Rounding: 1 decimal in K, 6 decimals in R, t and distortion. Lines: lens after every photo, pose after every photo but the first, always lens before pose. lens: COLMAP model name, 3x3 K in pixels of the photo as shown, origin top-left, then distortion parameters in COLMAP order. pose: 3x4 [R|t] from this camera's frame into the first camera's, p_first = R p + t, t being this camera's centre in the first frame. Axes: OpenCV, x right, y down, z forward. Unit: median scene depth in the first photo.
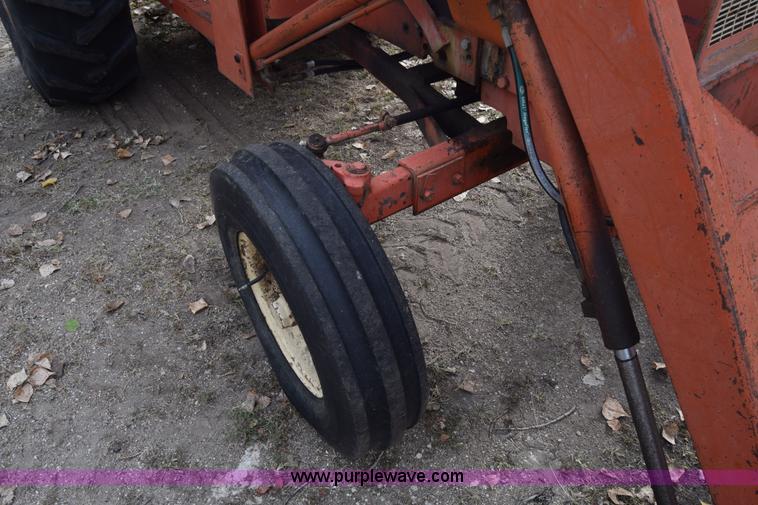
lens RADIAL K [[593.7, 0, 377.2], [0, 593.7, 256.9], [0, 0, 1]] dist [-0.096959, 0.038970]
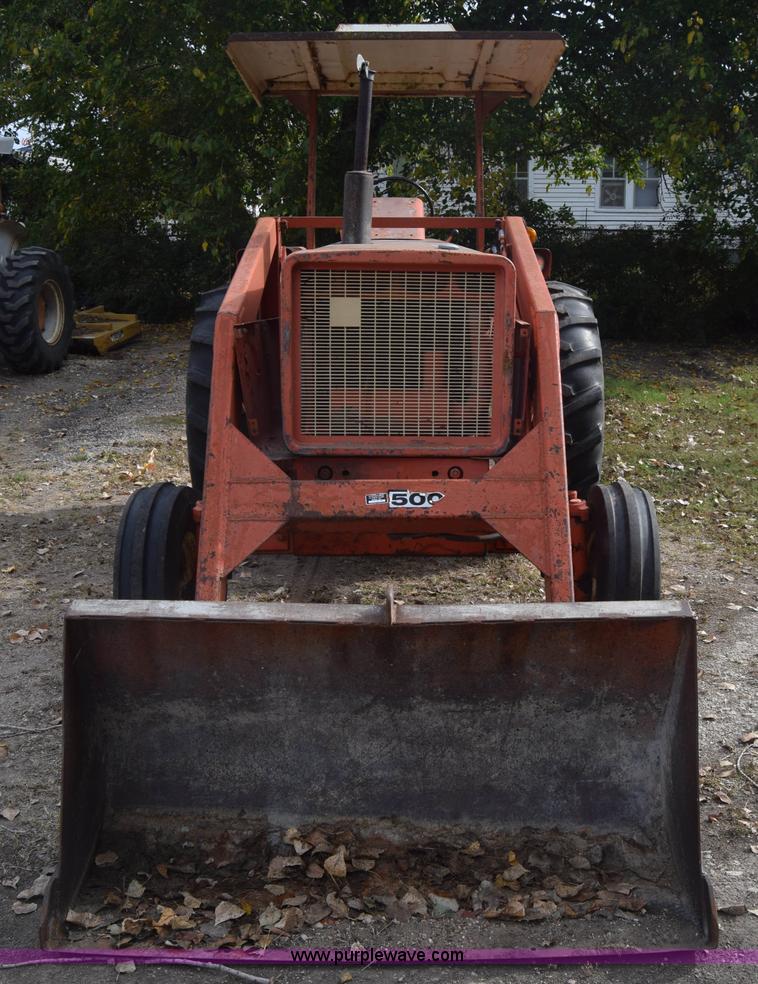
lens RADIAL K [[1170.4, 0, 417.1], [0, 1170.4, 489.0], [0, 0, 1]] dist [-0.082980, 0.011501]
pose [[0.823253, 0.133476, -0.551759, 1.514987], [-0.388814, 0.840767, -0.376741, 0.549392], [0.413615, 0.524685, 0.744061, -0.793811]]
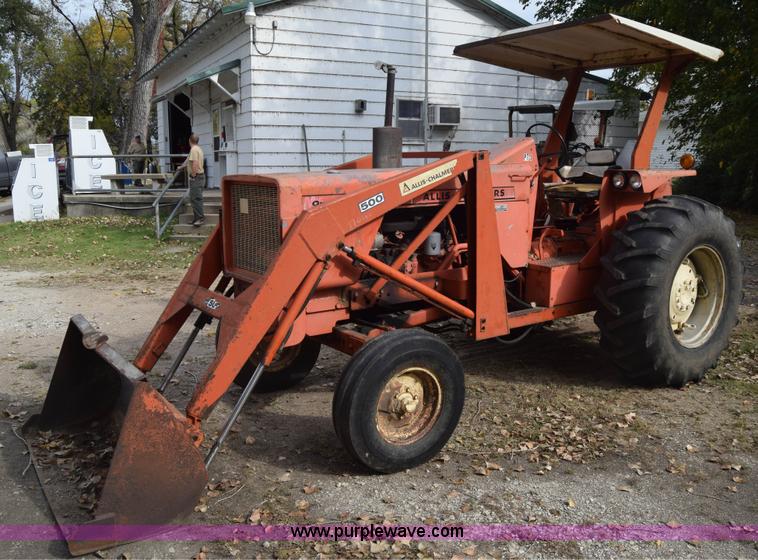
lens RADIAL K [[685.2, 0, 394.0], [0, 685.2, 277.0], [0, 0, 1]] dist [-0.088456, 0.019226]
pose [[0.003105, 0.184267, -0.982871, 2.482445], [-0.660844, 0.738046, 0.136280, -0.803946], [0.750517, 0.649102, 0.124063, 0.656808]]
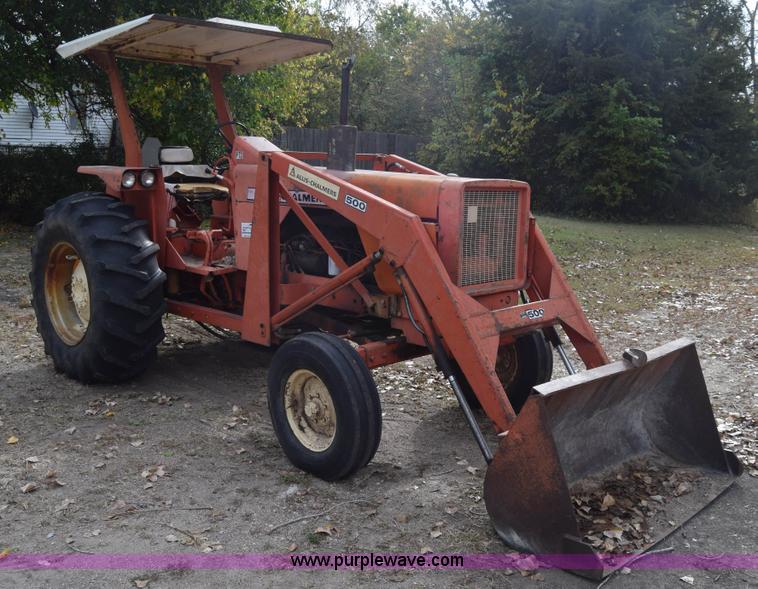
lens RADIAL K [[798.1, 0, 404.4], [0, 798.1, 286.7], [0, 0, 1]] dist [-0.080563, -0.001719]
pose [[0.978013, 0.006844, 0.208432, -0.333486], [0.106816, 0.841966, -0.528851, 0.991600], [-0.179112, 0.539487, 0.822723, -1.302908]]
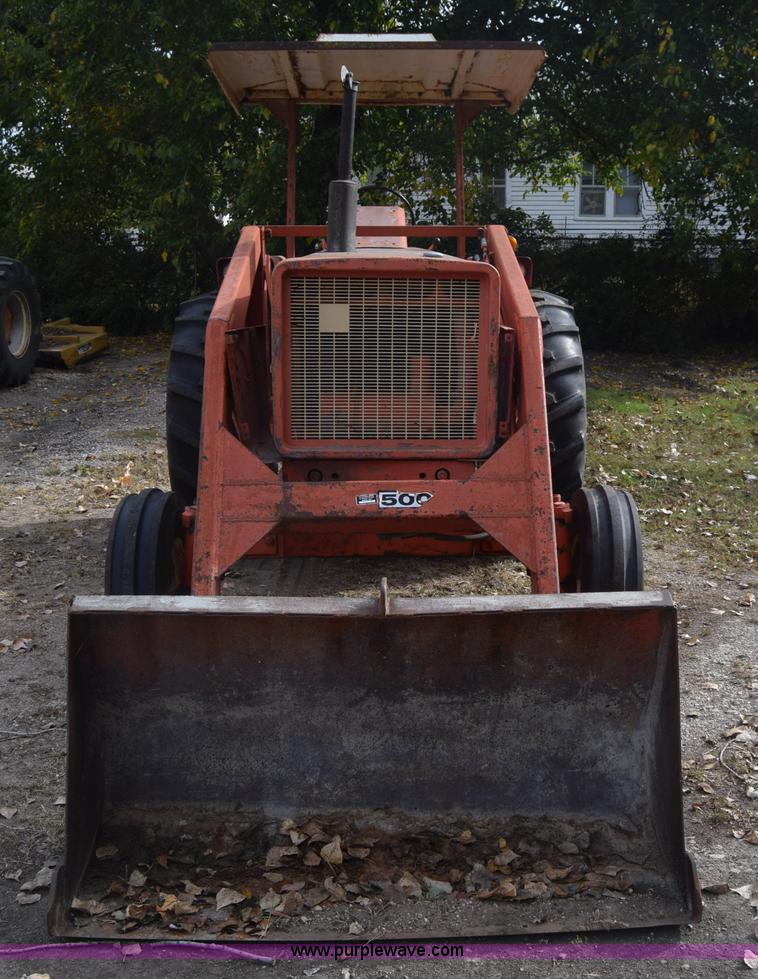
lens RADIAL K [[1223.0, 0, 431.8], [0, 1223.0, 490.7], [0, 0, 1]] dist [-0.081313, 0.000001]
pose [[0.842016, 0.118575, -0.526260, 1.573092], [-0.369324, 0.837779, -0.402152, 0.635186], [0.393204, 0.532979, 0.749216, -0.885501]]
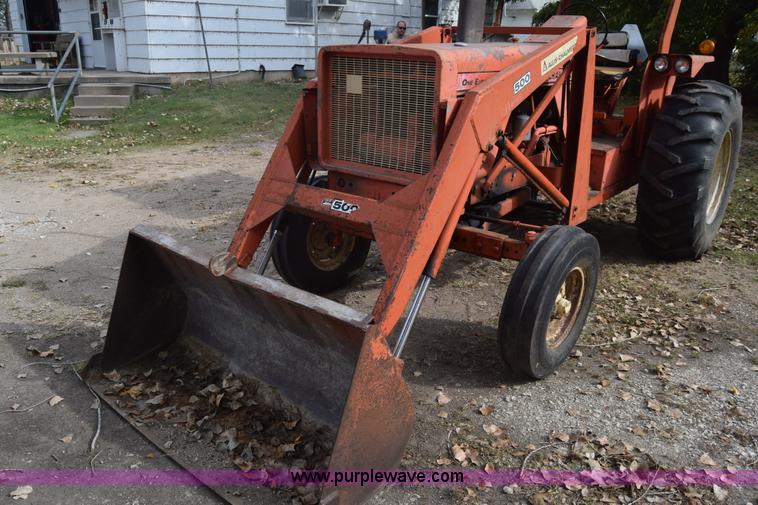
lens RADIAL K [[593.7, 0, 377.2], [0, 593.7, 256.9], [0, 0, 1]] dist [-0.096959, 0.038970]
pose [[0.250506, 0.348632, -0.903162, 1.881317], [-0.659574, 0.744356, 0.104388, -0.230391], [0.708667, 0.569553, 0.416414, 0.084442]]
